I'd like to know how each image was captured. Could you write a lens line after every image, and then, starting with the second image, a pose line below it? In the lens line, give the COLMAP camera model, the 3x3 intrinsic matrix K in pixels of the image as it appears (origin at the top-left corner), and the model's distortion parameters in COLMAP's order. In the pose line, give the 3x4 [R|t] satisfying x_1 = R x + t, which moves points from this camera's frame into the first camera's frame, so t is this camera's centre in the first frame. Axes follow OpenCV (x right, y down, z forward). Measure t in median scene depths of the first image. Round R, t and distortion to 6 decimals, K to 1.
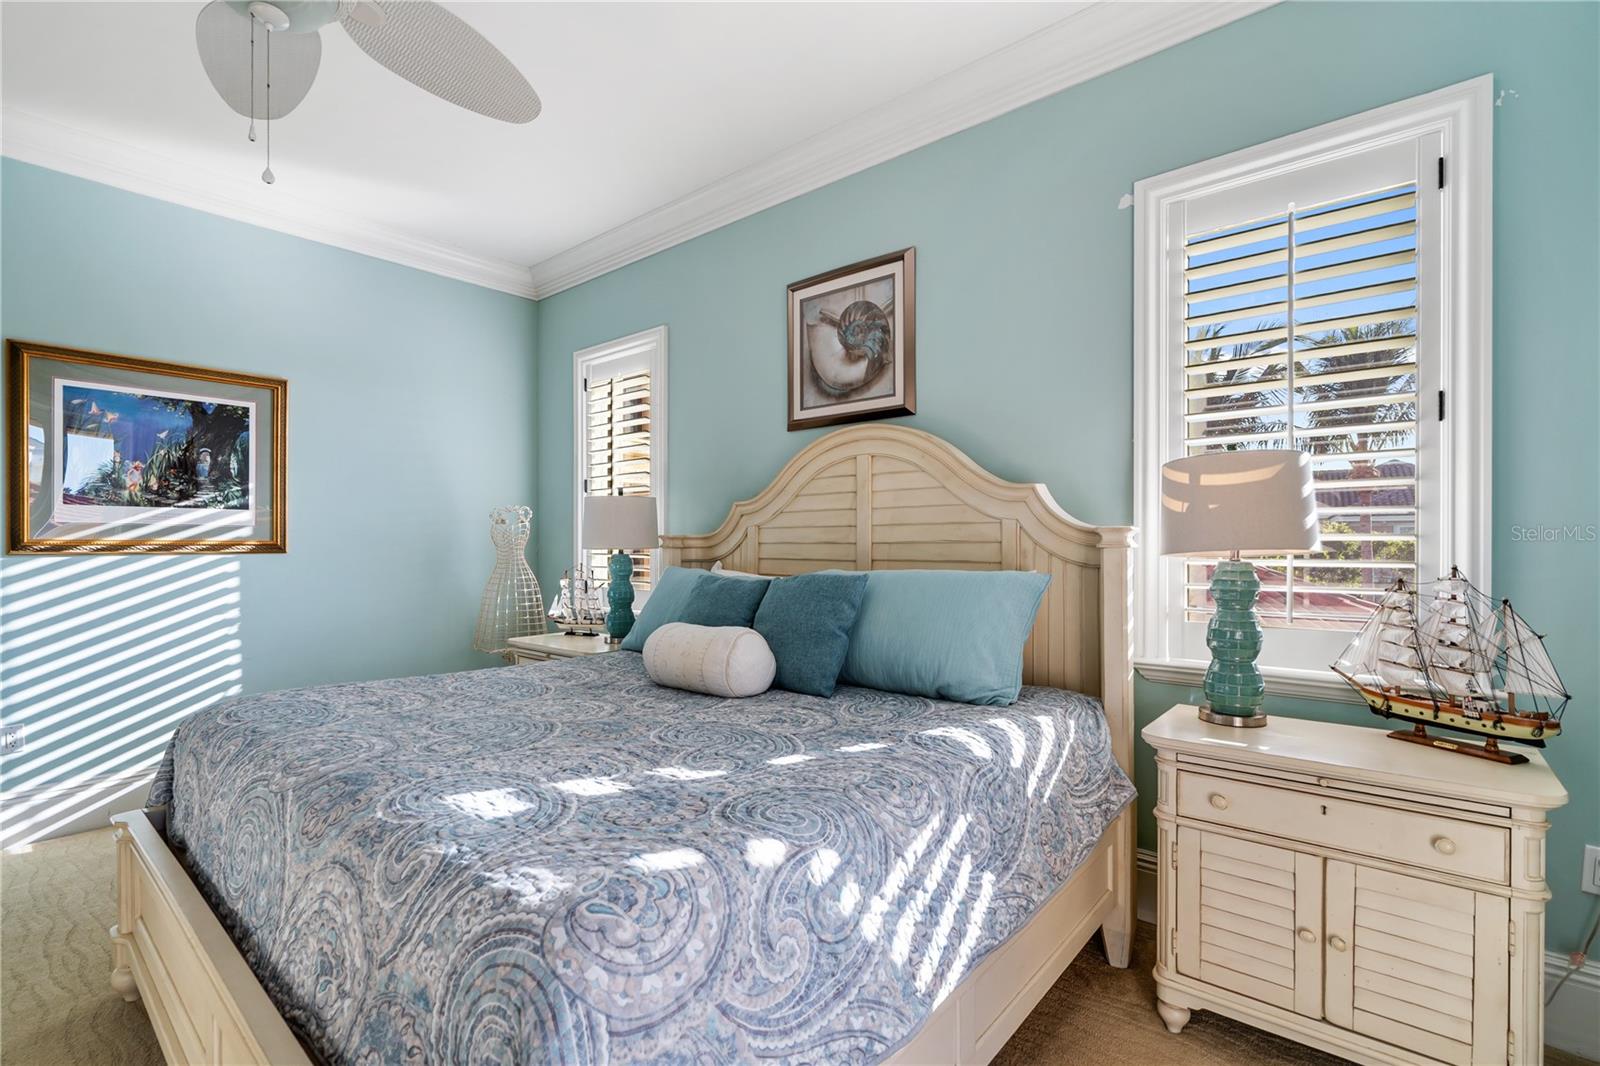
lens RADIAL K [[717.1, 0, 800.0], [0, 717.1, 533.0], [0, 0, 1]] dist [0.000765, 0.000131]
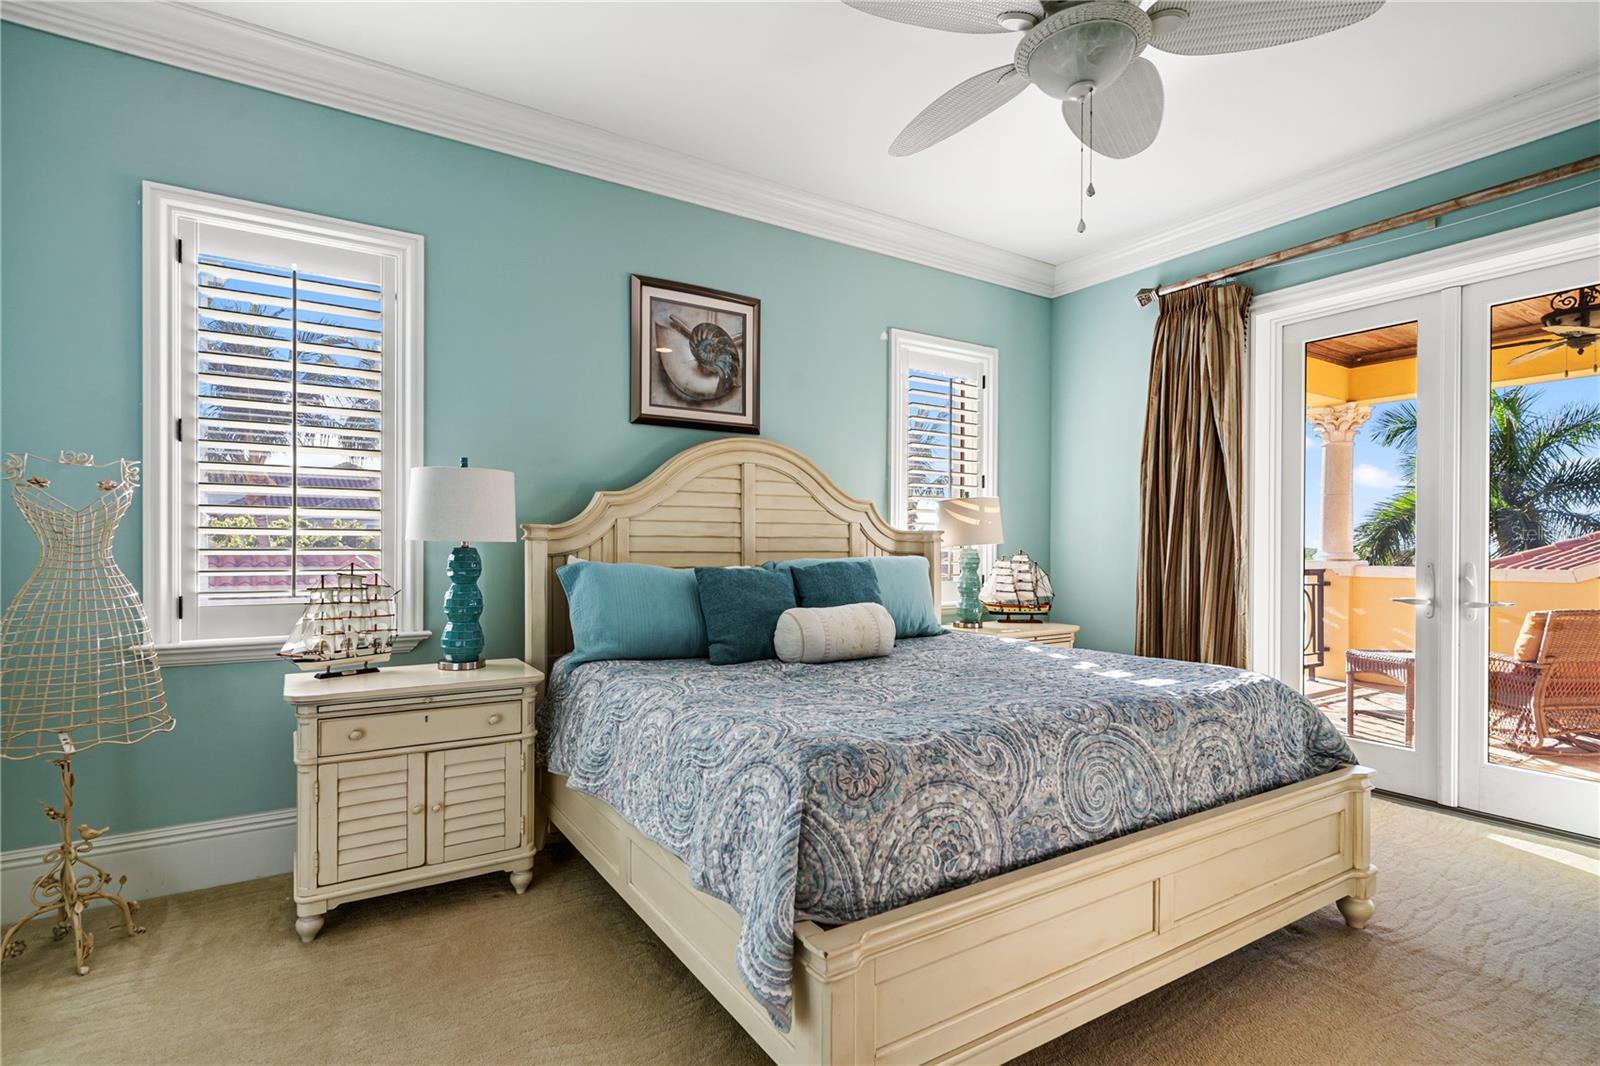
lens RADIAL K [[794.9, 0, 802.7], [0, 794.9, 538.8], [0, 0, 1]] dist [-0.000765, 0.000000]
pose [[0.294404, 0.011842, 0.955608, -1.086456], [-0.019241, 0.999794, -0.006462, 0.021500], [-0.955487, -0.016484, 0.294571, 0.497456]]
